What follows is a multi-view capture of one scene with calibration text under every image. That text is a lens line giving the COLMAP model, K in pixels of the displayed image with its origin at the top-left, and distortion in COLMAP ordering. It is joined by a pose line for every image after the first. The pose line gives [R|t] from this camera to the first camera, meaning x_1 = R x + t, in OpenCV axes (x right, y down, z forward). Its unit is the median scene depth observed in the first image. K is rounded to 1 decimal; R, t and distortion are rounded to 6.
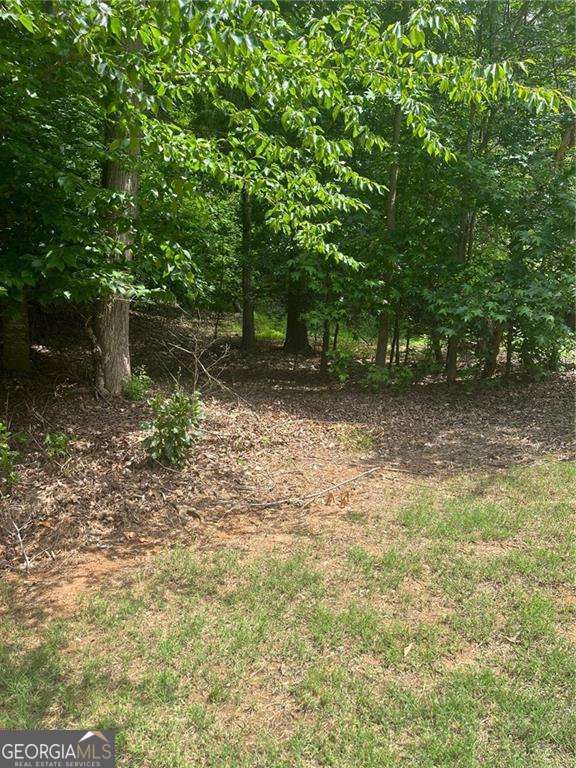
lens RADIAL K [[580.2, 0, 278.0], [0, 580.2, 388.7], [0, 0, 1]] dist [0.070234, -0.060520]
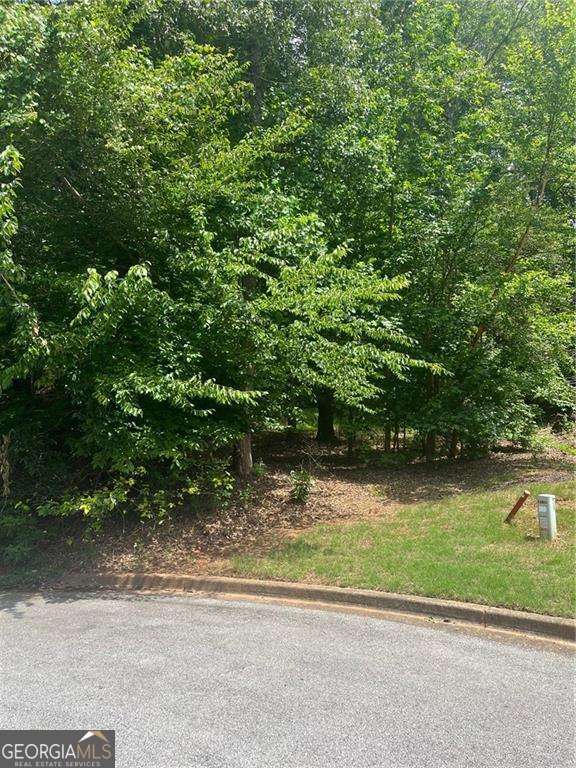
lens RADIAL K [[575.6, 0, 275.6], [0, 575.6, 384.7], [0, 0, 1]] dist [0.081296, -0.091544]
pose [[0.999285, -0.035797, -0.012154, -0.205410], [0.033652, 0.988789, -0.145476, -0.002422], [0.017225, 0.144963, 0.989287, -1.191887]]
